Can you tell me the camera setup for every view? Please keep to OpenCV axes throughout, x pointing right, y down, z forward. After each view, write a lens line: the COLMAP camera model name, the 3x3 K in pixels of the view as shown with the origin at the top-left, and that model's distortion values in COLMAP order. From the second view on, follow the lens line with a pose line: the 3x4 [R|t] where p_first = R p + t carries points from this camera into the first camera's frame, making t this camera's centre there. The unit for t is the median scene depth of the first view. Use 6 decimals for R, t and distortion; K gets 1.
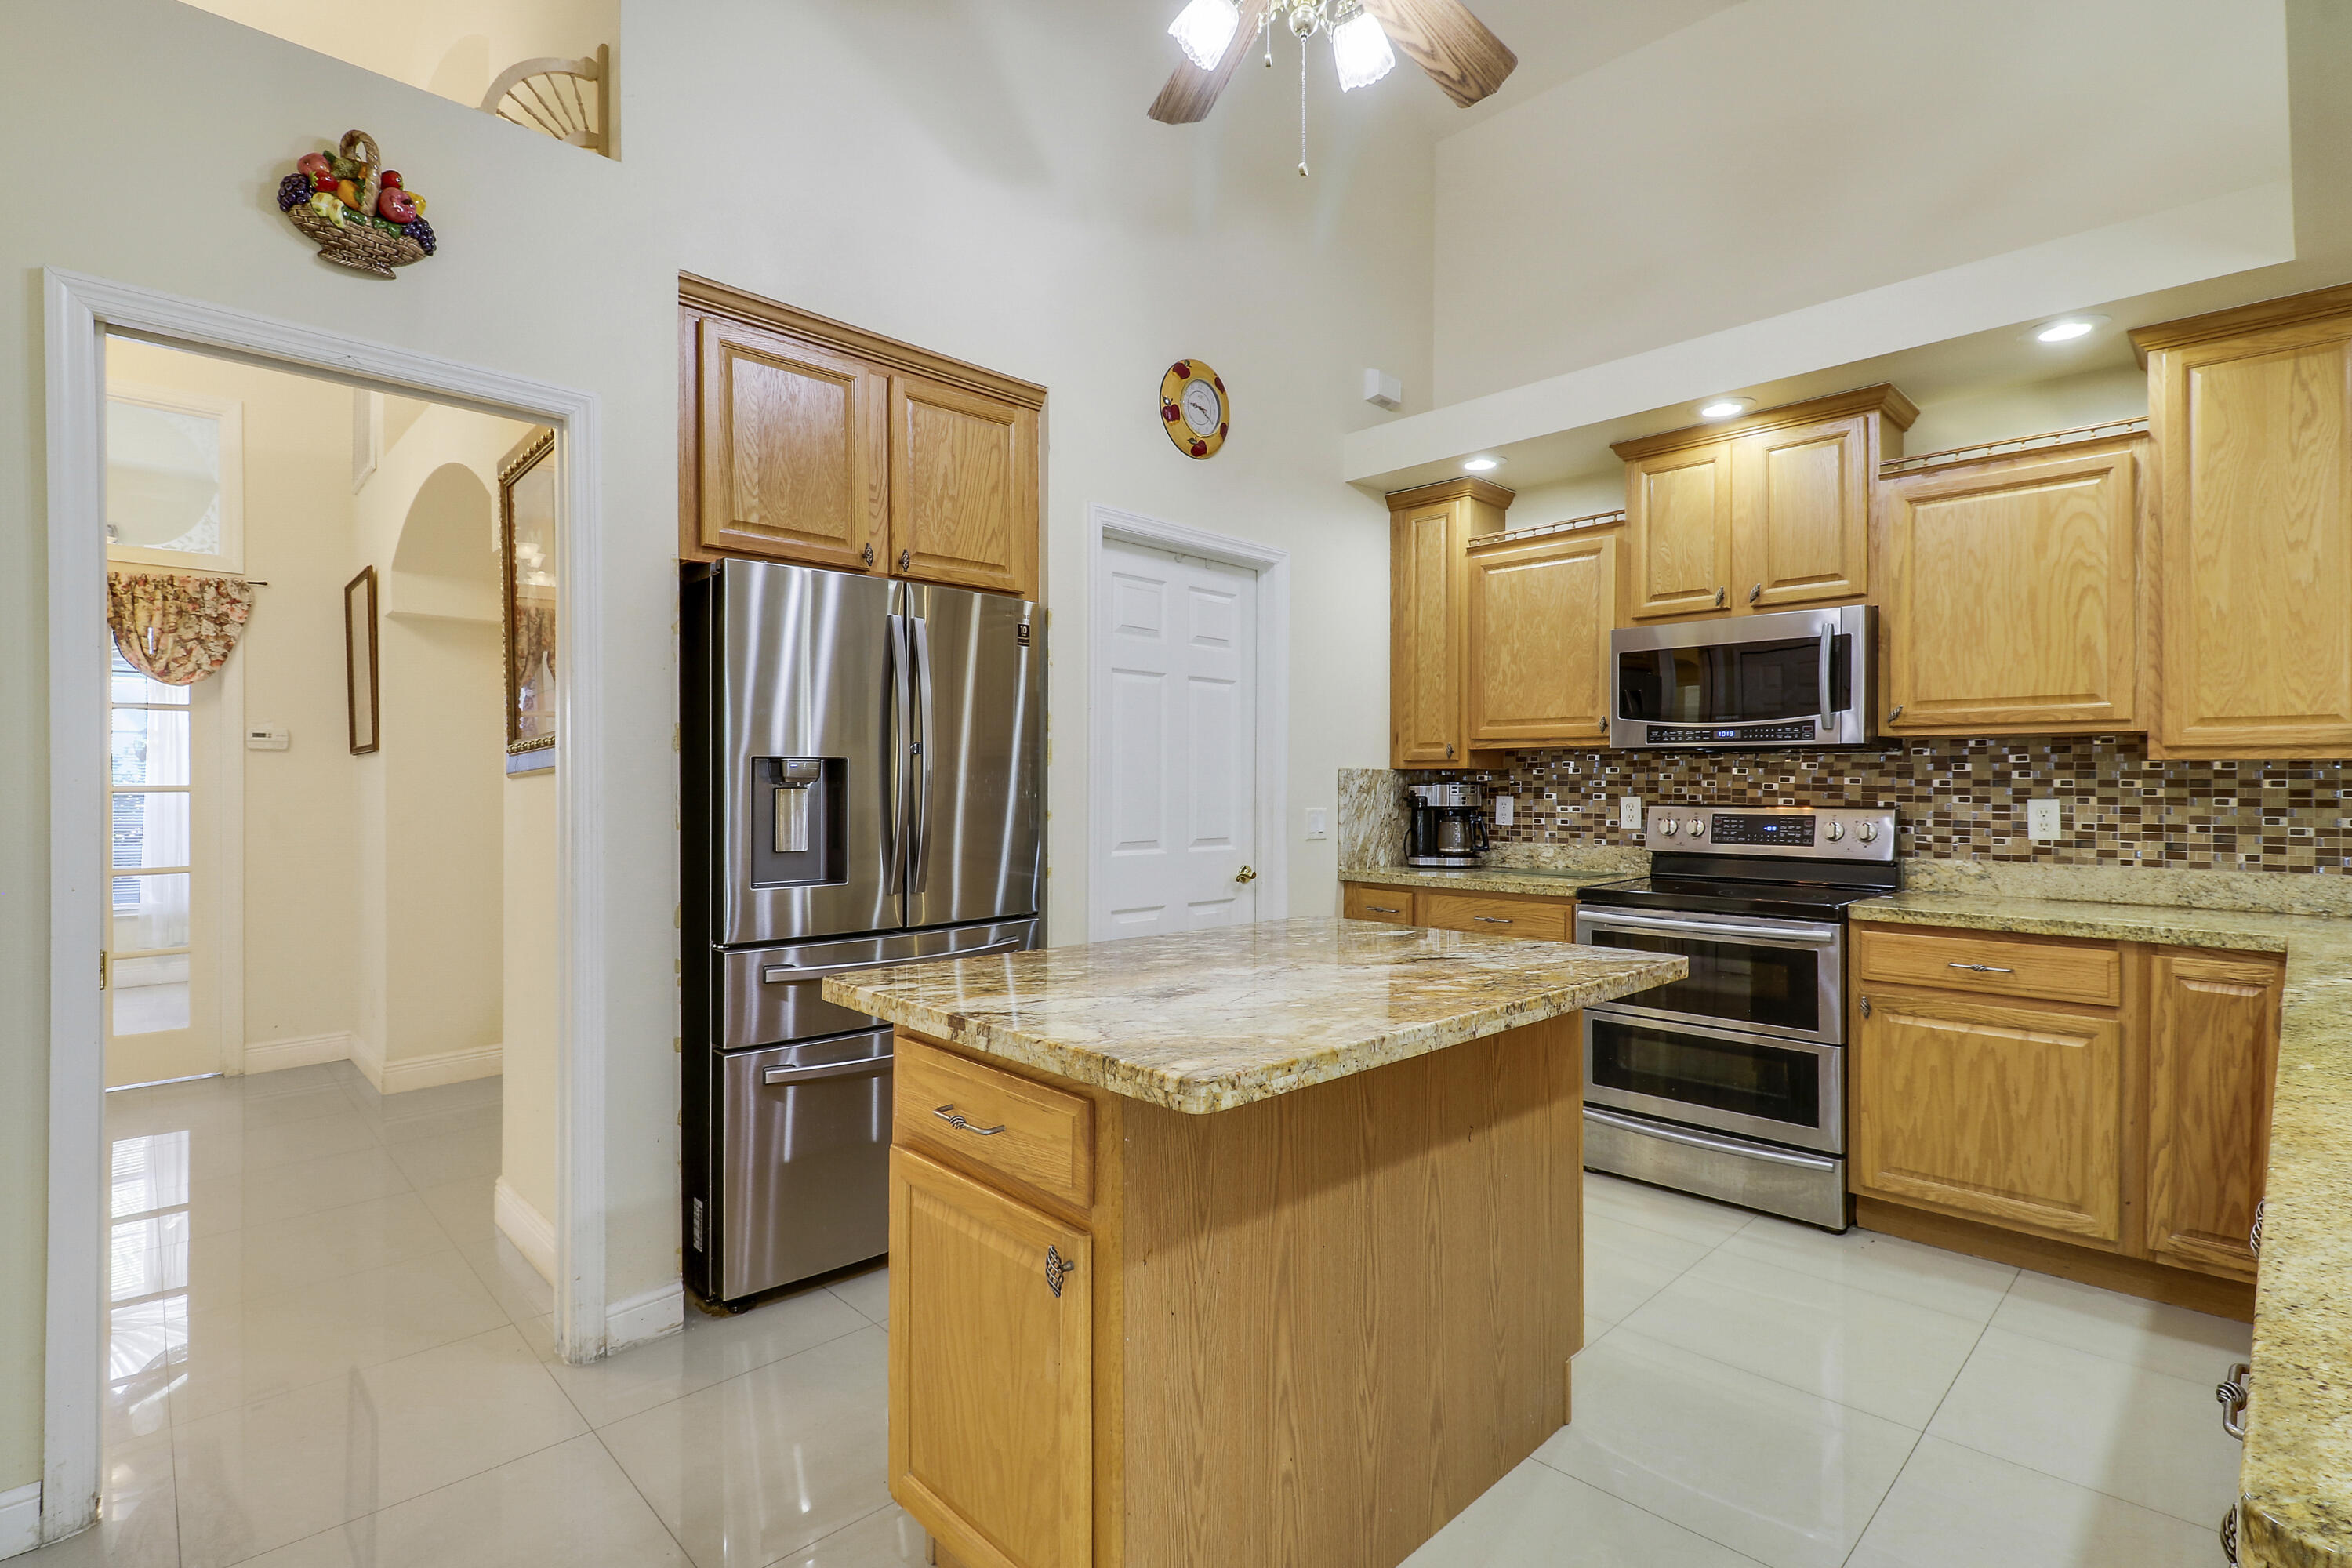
lens RADIAL K [[1090.8, 0, 1176.0], [0, 1090.8, 784.0], [0, 0, 1]] dist [0.015091, -0.012193]
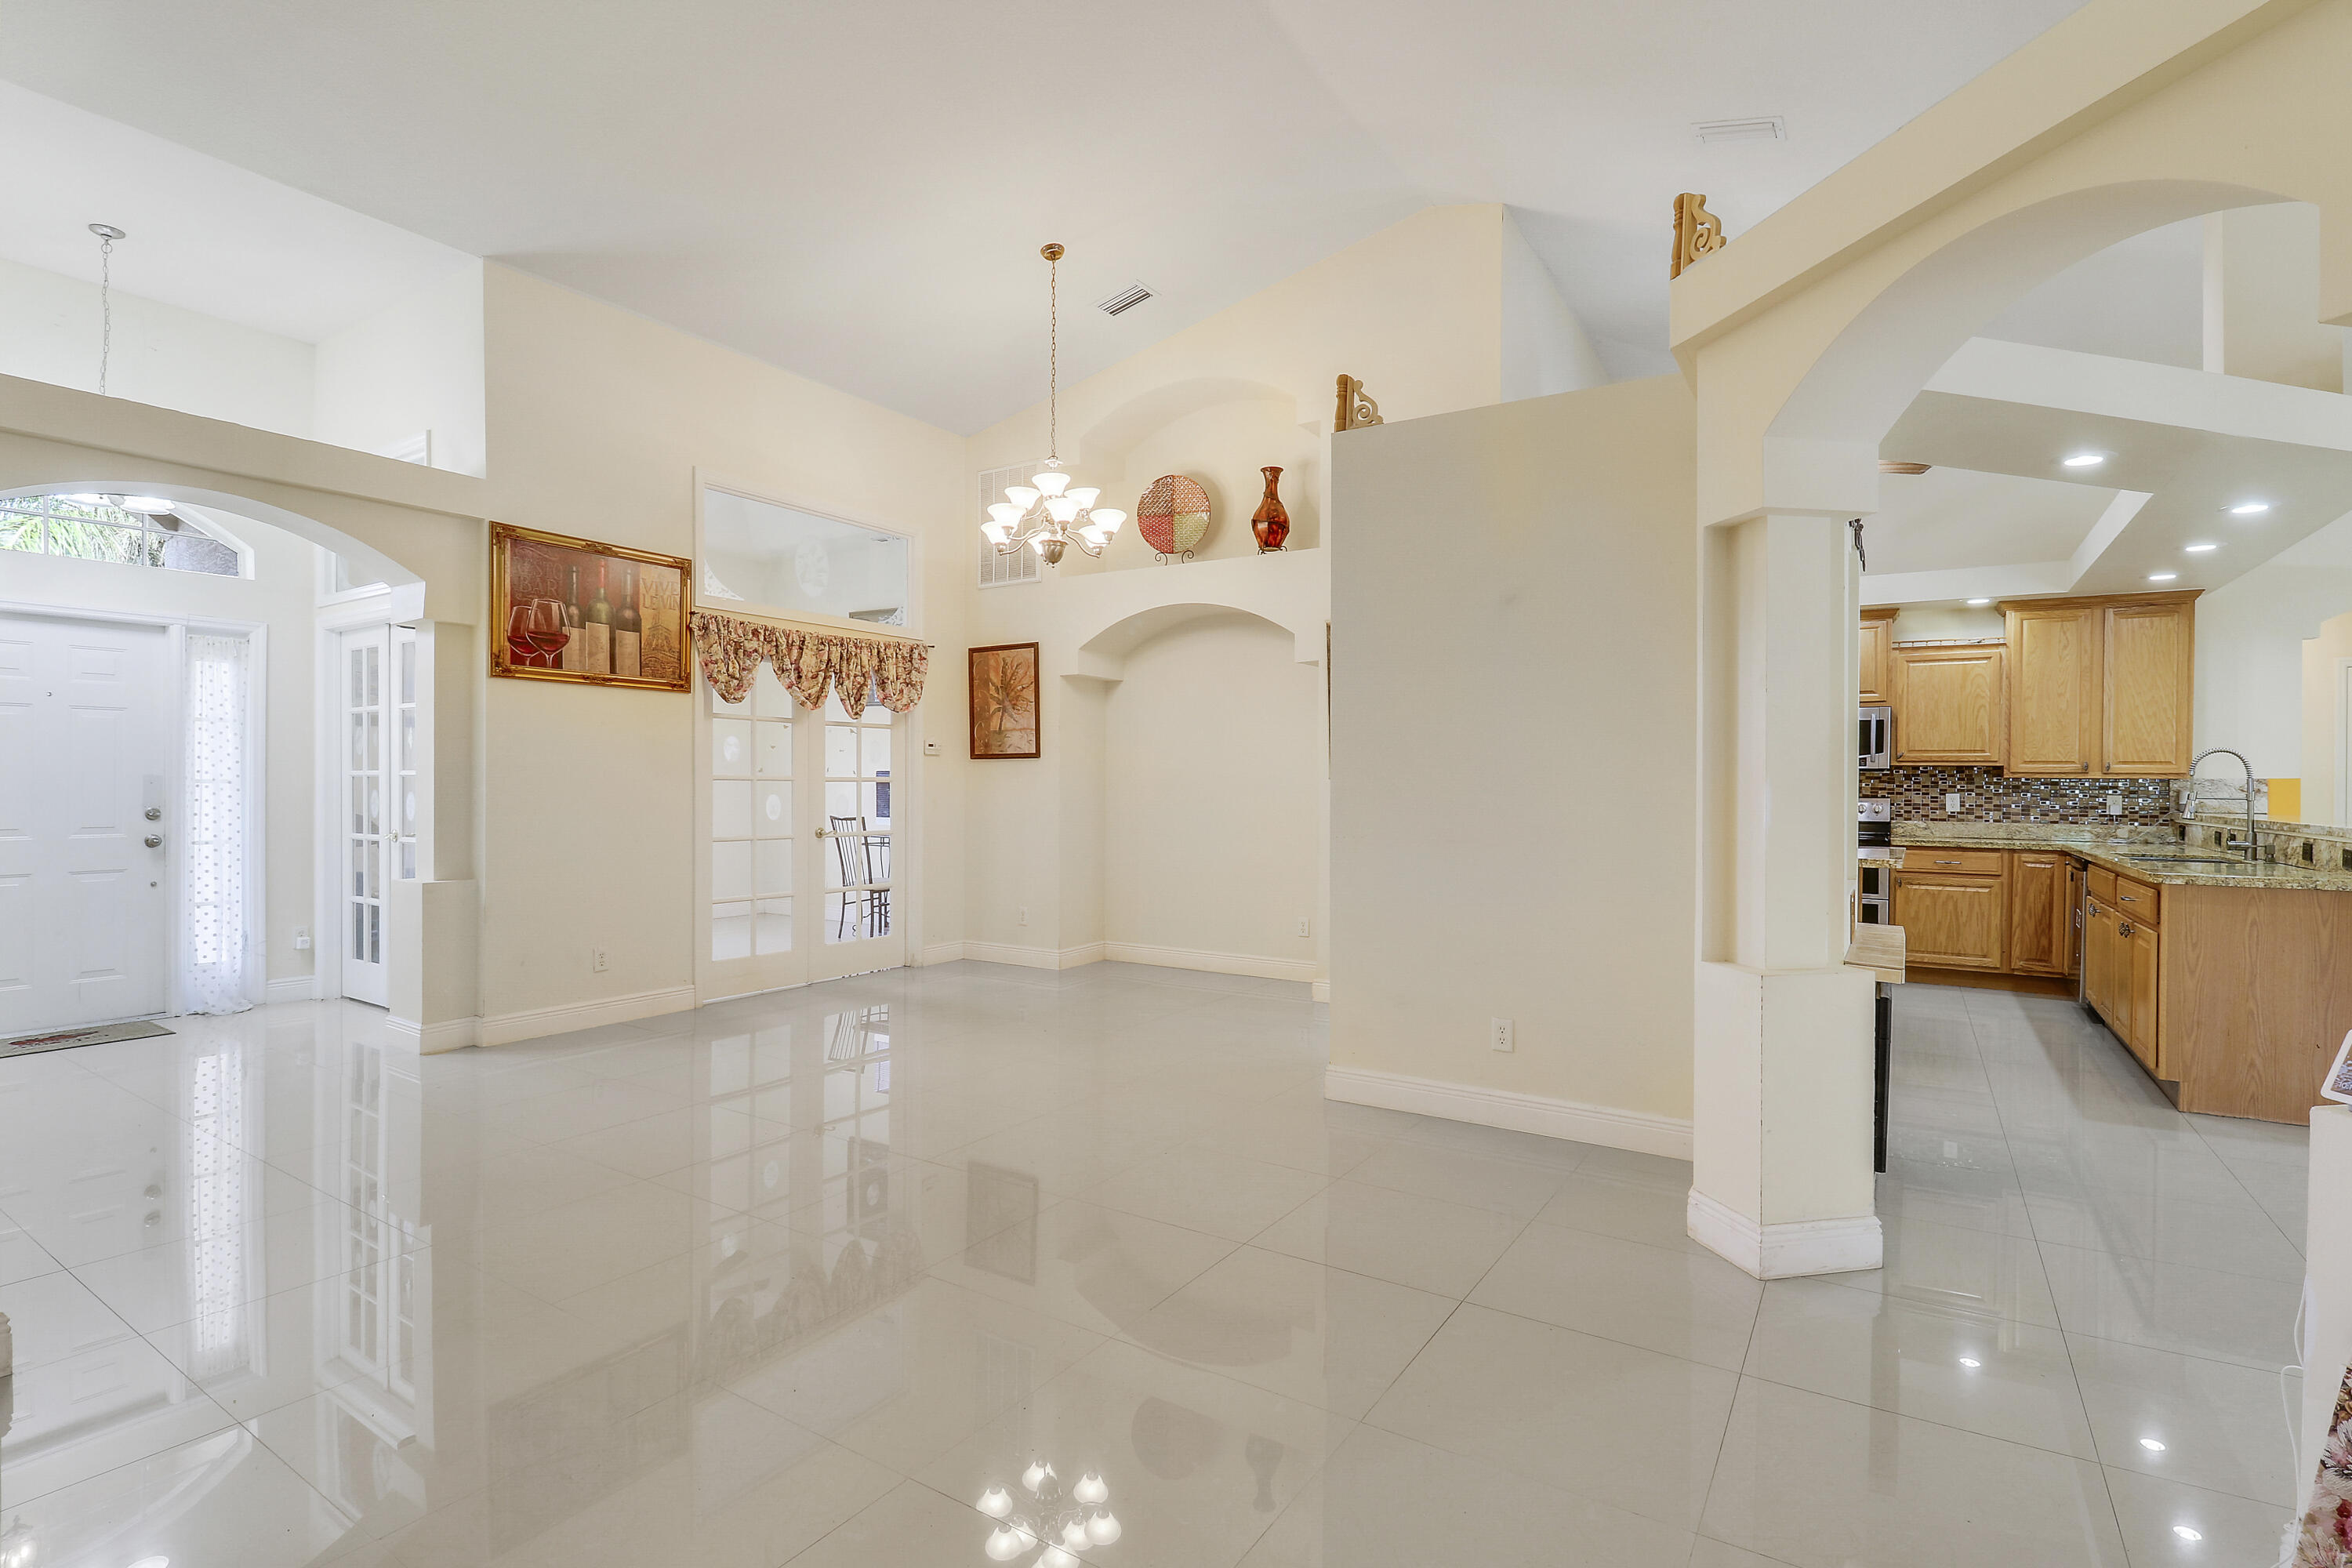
lens RADIAL K [[1090.8, 0, 1176.0], [0, 1090.8, 784.0], [0, 0, 1]] dist [0.015091, -0.012193]
pose [[0.976350, 0.008477, 0.216030, -1.308186], [-0.009373, 0.999951, 0.003124, 0.001870], [-0.215993, -0.005075, 0.976382, -0.895271]]
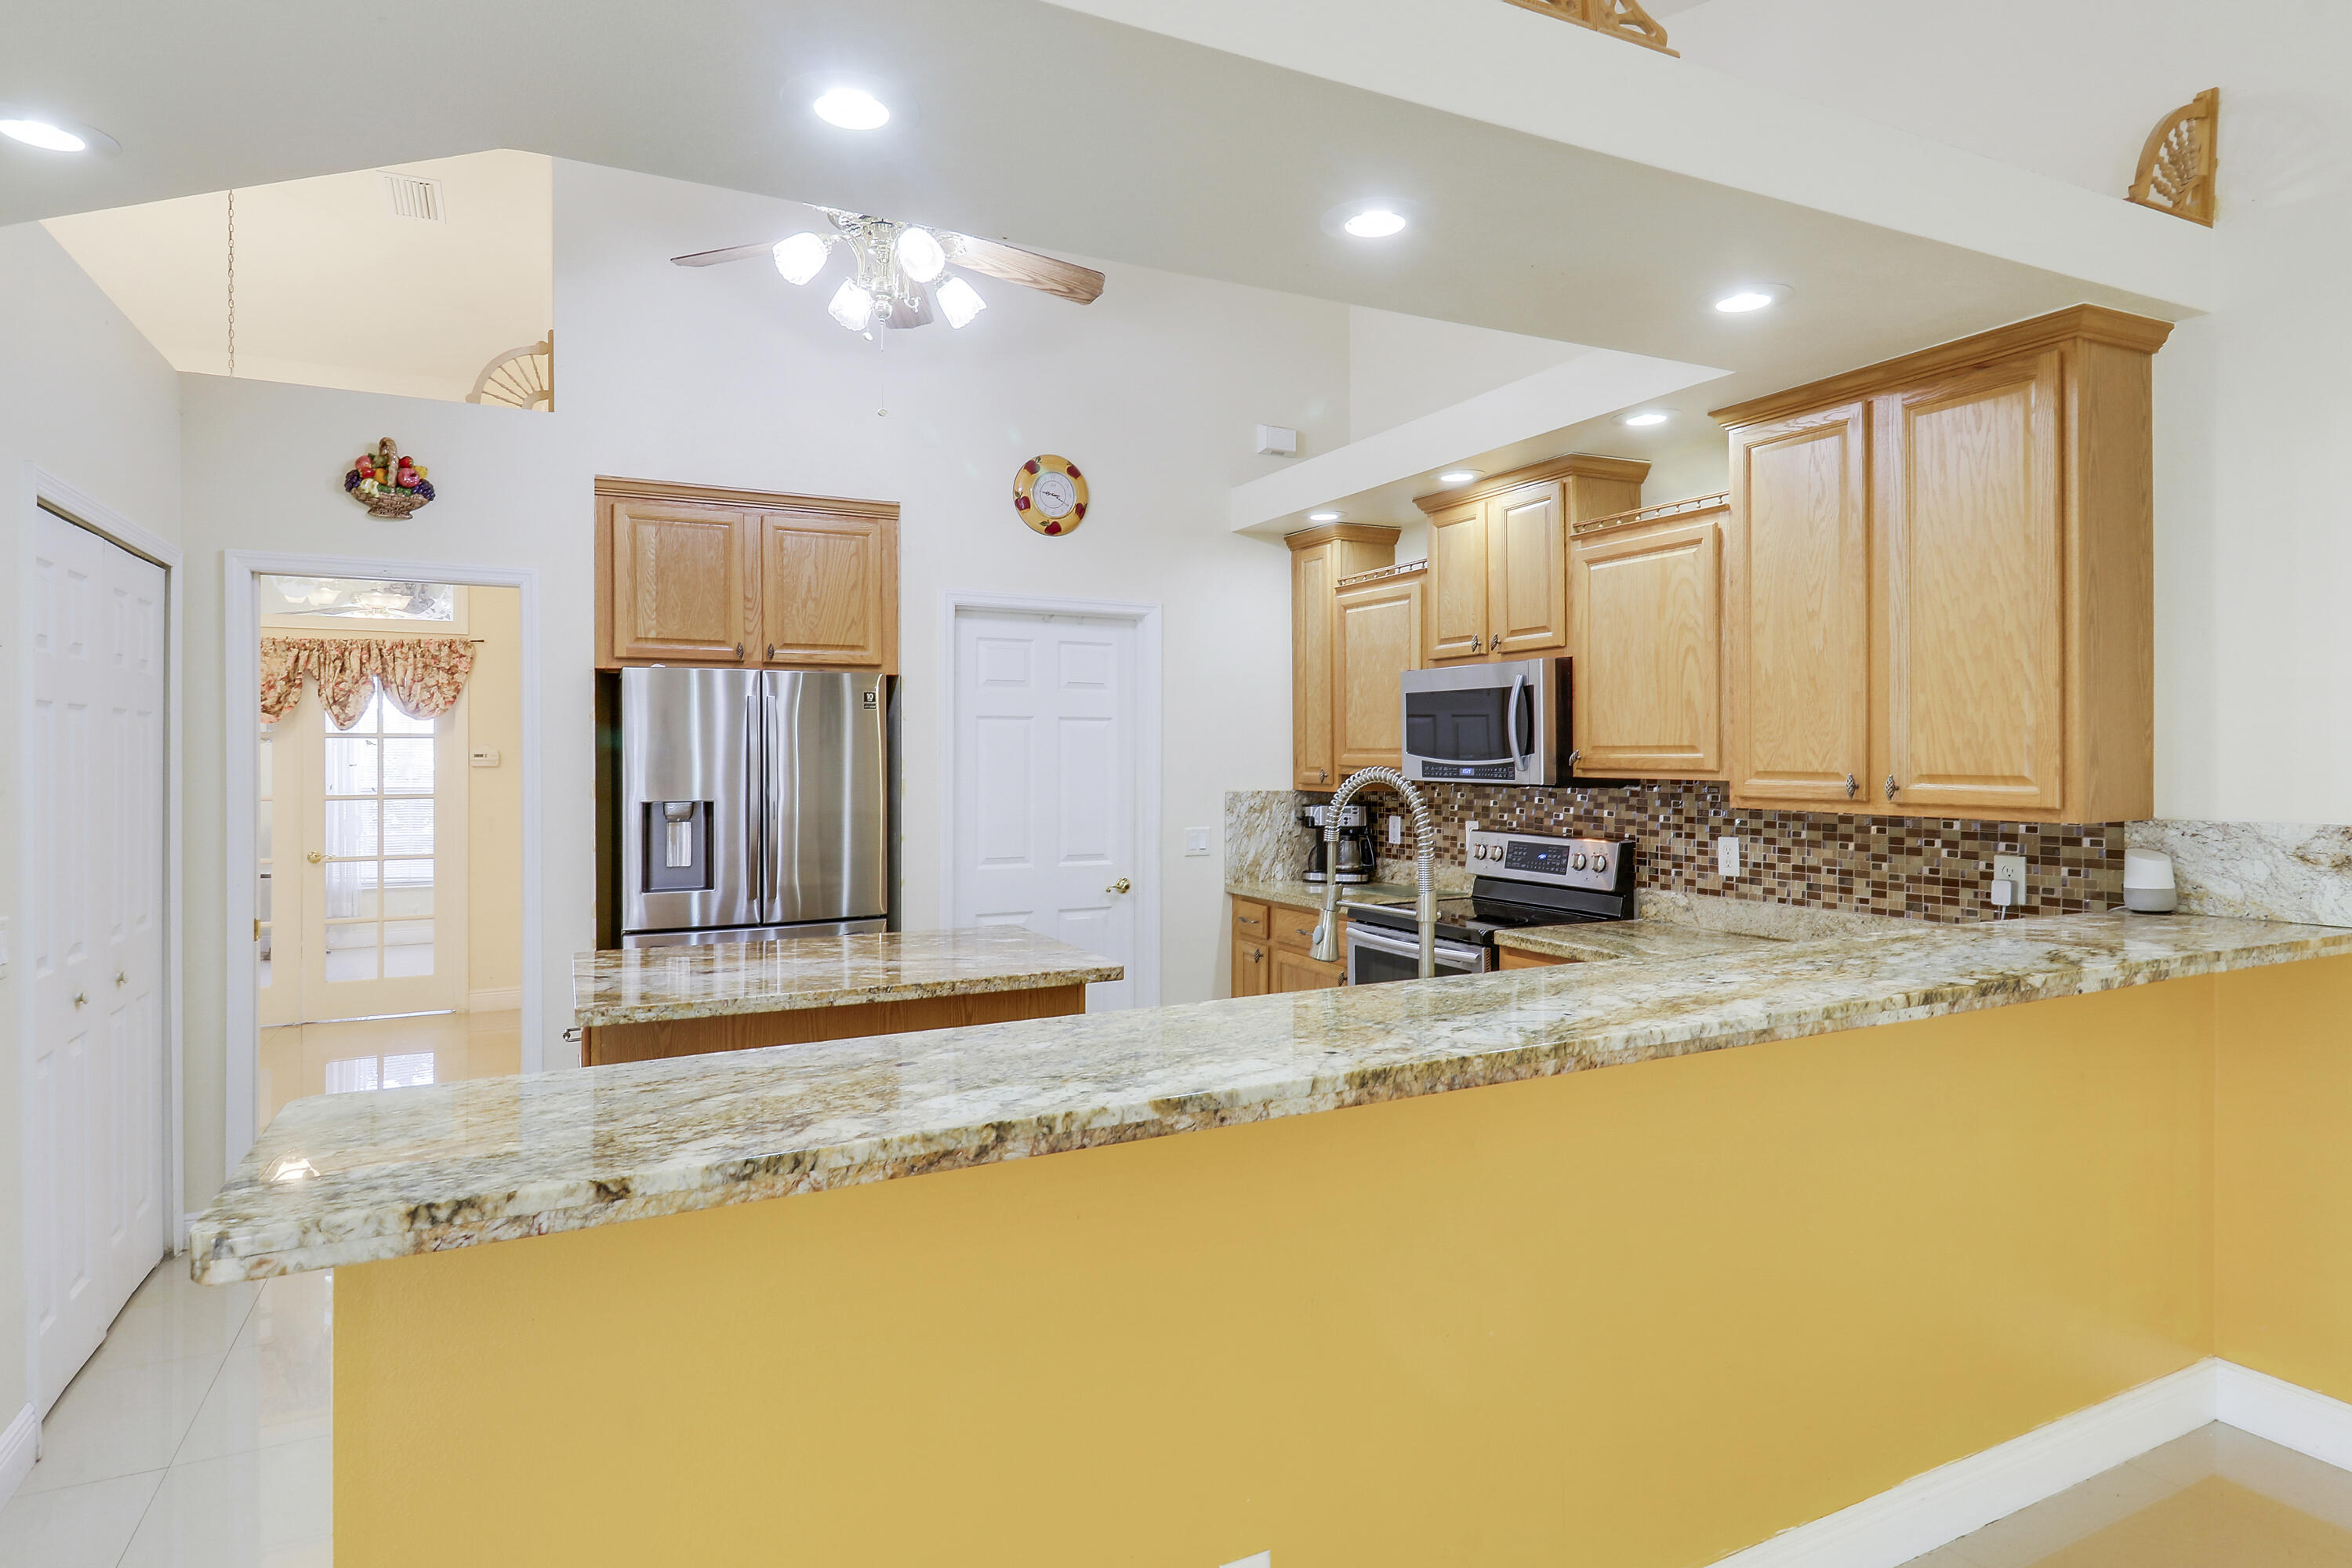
lens RADIAL K [[1262.6, 0, 1177.8], [0, 1262.6, 757.8], [0, 0, 1]] dist [-0.000188, 0.000139]
pose [[0.952738, -0.005000, -0.303751, 0.675678], [0.005758, 0.999982, 0.001600, -0.069414], [0.303738, -0.003273, 0.952750, -0.323429]]
